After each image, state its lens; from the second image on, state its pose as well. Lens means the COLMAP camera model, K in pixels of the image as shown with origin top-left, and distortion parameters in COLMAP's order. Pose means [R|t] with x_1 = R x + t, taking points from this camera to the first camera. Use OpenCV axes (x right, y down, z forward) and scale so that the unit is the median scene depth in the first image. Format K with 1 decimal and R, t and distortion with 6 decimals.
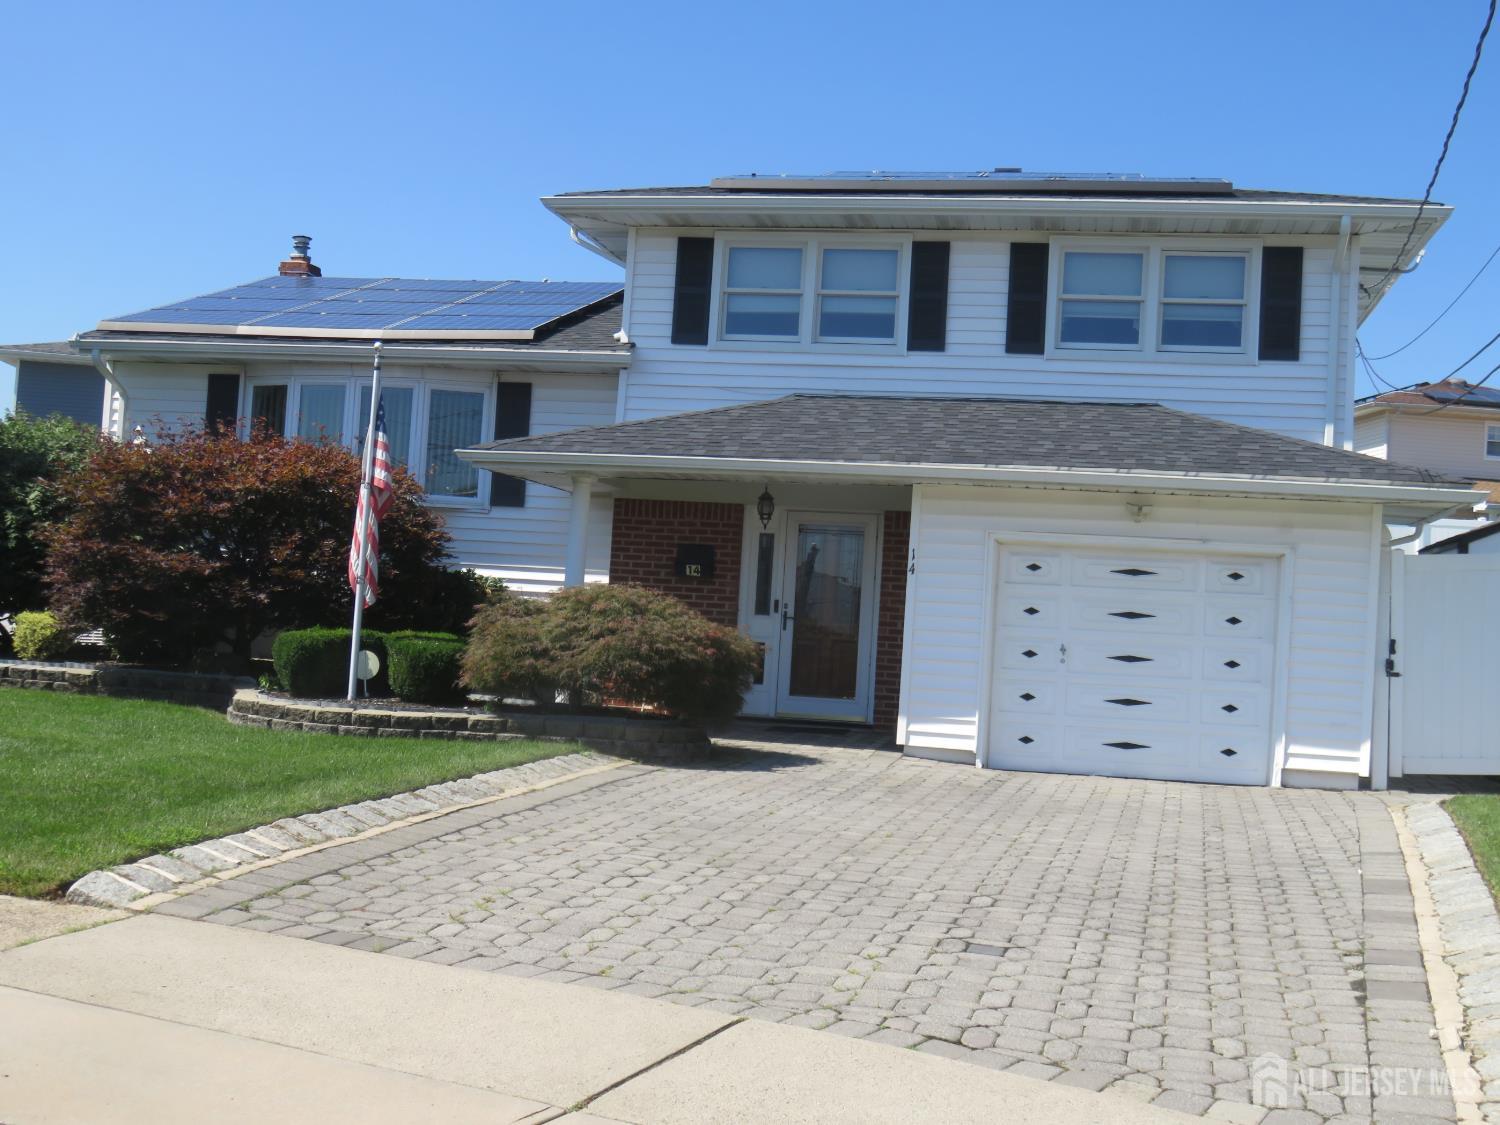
lens RADIAL K [[1800.5, 0, 750.0], [0, 1800.5, 562.5], [0, 0, 1]] dist [-0.021001, 0.019153]
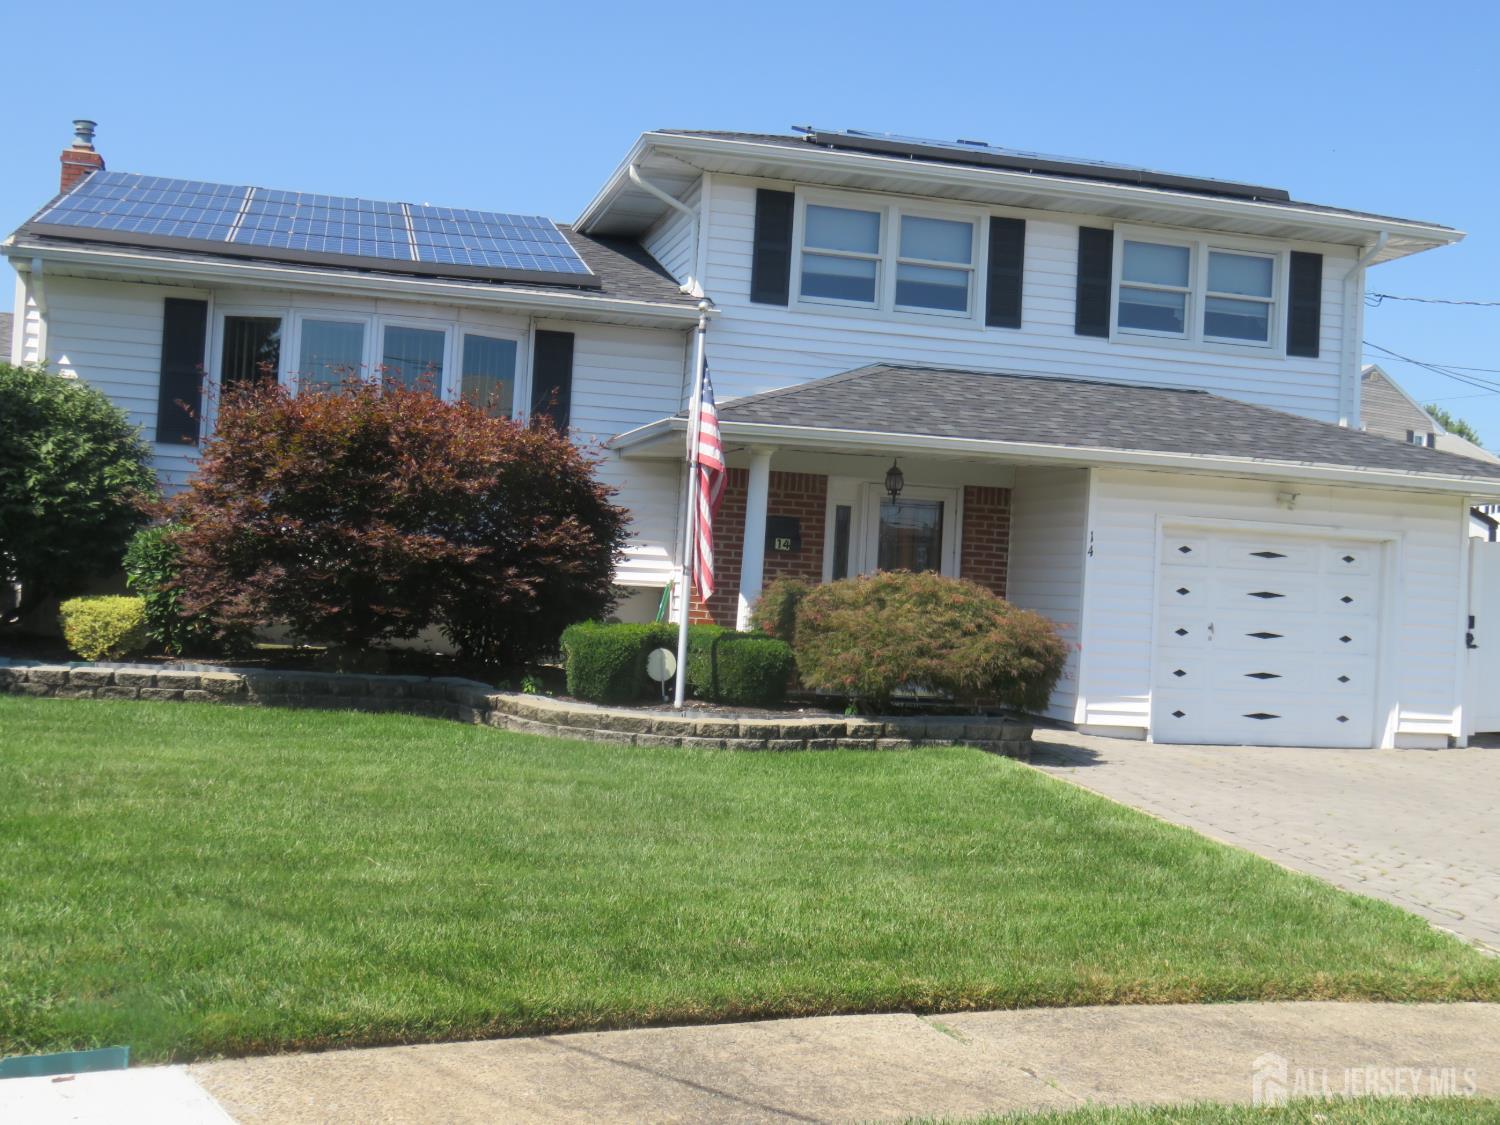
lens RADIAL K [[1800.5, 0, 750.0], [0, 1800.5, 562.5], [0, 0, 1]] dist [-0.021001, 0.019153]
pose [[0.893669, -0.003367, 0.448714, -0.490638], [-0.018483, 0.998847, 0.044306, -0.028735], [-0.448345, -0.047888, 0.892577, 0.163329]]
